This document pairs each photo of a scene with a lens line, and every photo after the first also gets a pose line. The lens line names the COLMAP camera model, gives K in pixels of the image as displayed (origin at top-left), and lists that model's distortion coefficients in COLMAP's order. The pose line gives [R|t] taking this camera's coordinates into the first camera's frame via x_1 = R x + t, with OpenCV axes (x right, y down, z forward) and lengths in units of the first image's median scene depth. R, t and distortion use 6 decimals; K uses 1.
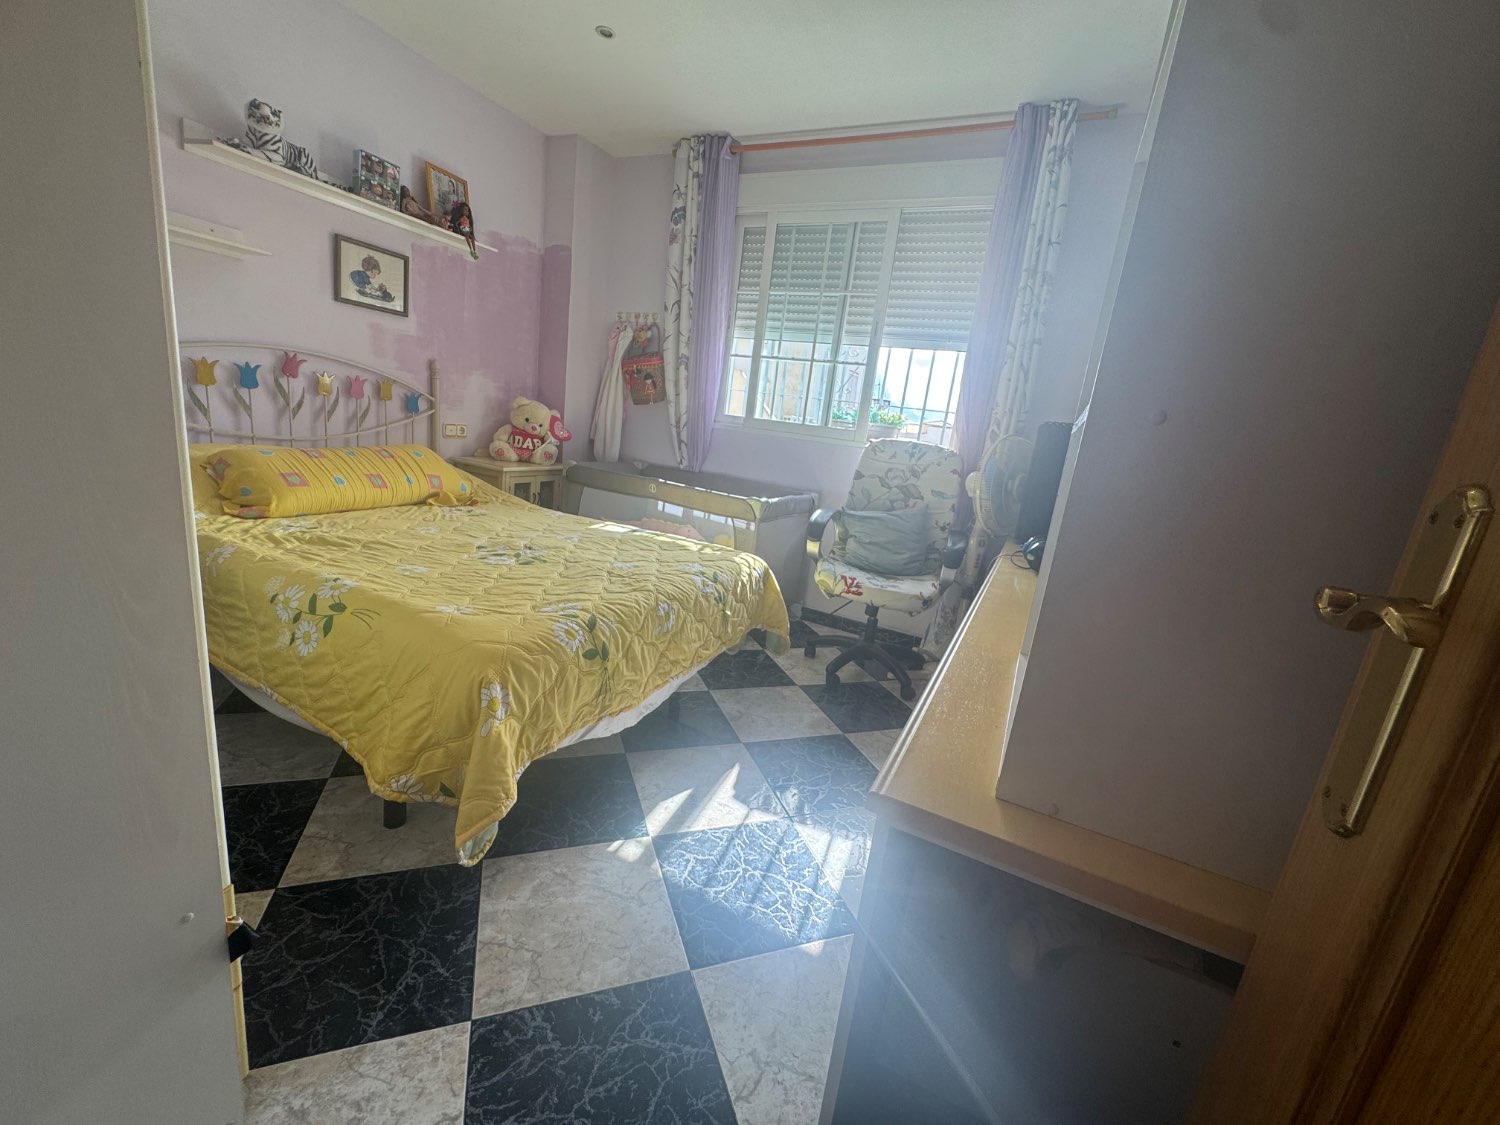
lens RADIAL K [[600.0, 0, 753.7], [0, 600.0, 564.1], [0, 0, 1]] dist [-0.001450, -0.000153]
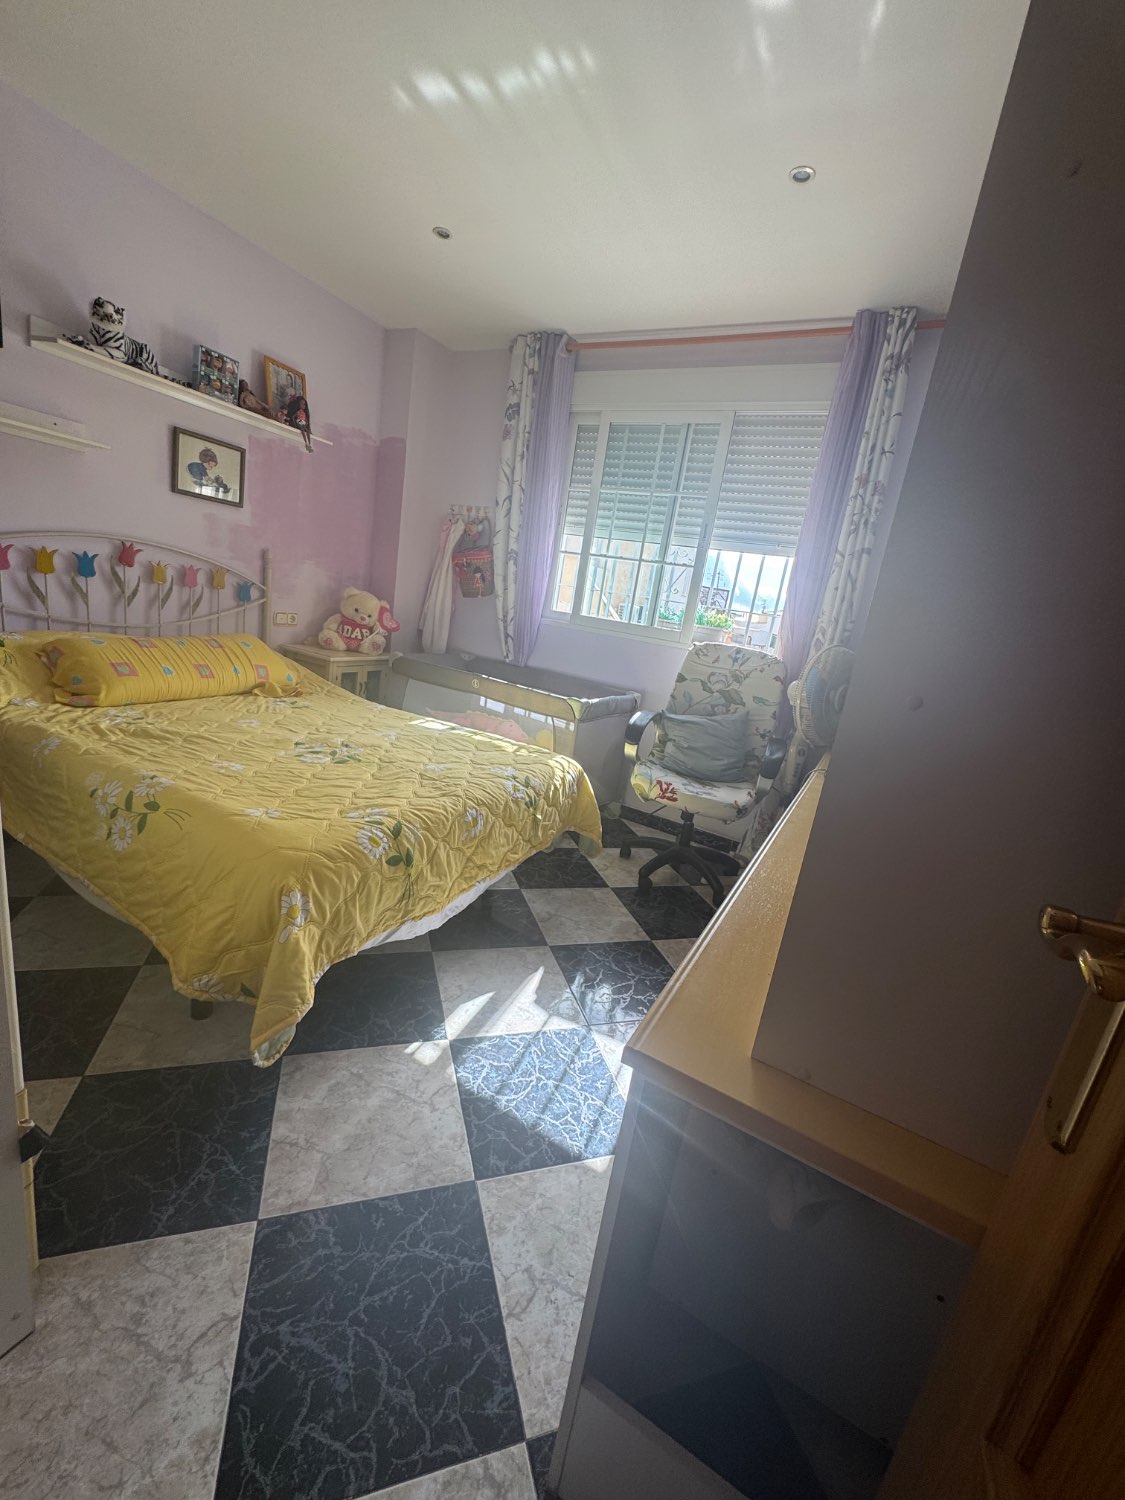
lens RADIAL K [[600.0, 0, 568.2], [0, 600.0, 750.4], [0, 0, 1]] dist [-0.001450, -0.000153]
pose [[0.998765, 0.038940, -0.030862, 0.027677], [-0.038780, 0.999231, 0.005752, -0.032000], [0.031062, -0.004549, 0.999507, -0.004560]]
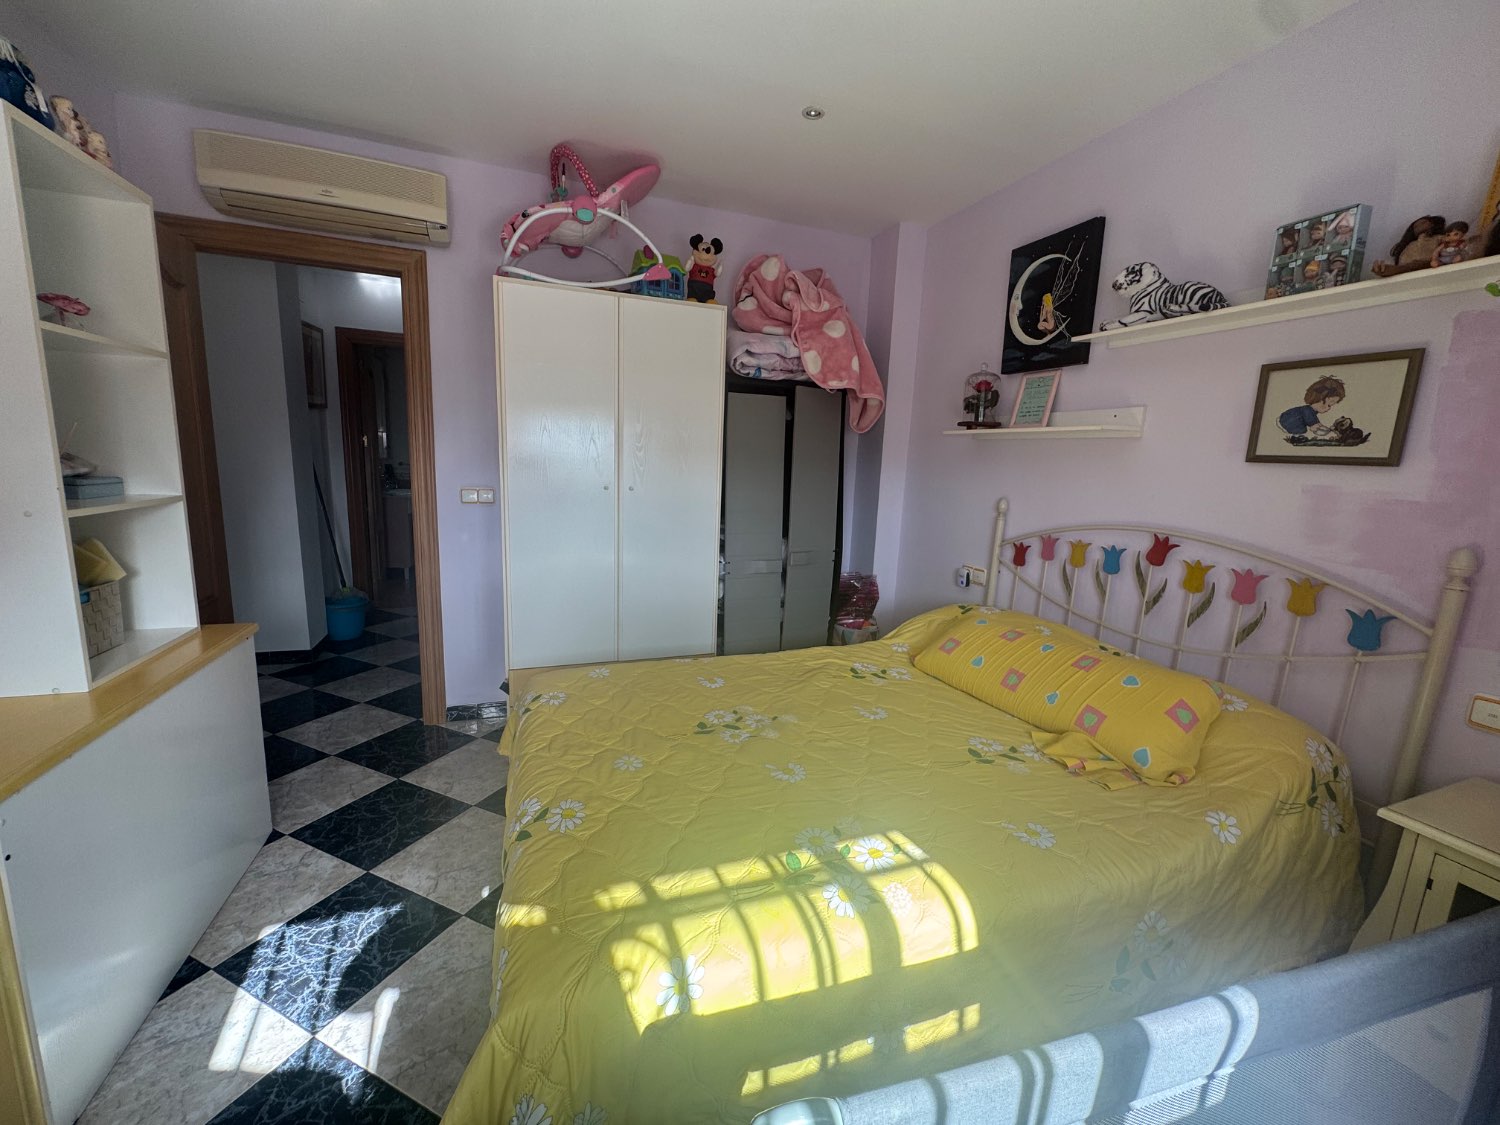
lens RADIAL K [[600.0, 0, 744.7], [0, 600.0, 557.7], [0, 0, 1]] dist [-0.001450, -0.000153]
pose [[-0.691044, -0.025894, -0.722349, 0.179364], [-0.288227, 0.926339, 0.242529, -0.360254], [0.662860, 0.375799, -0.647604, 1.164999]]
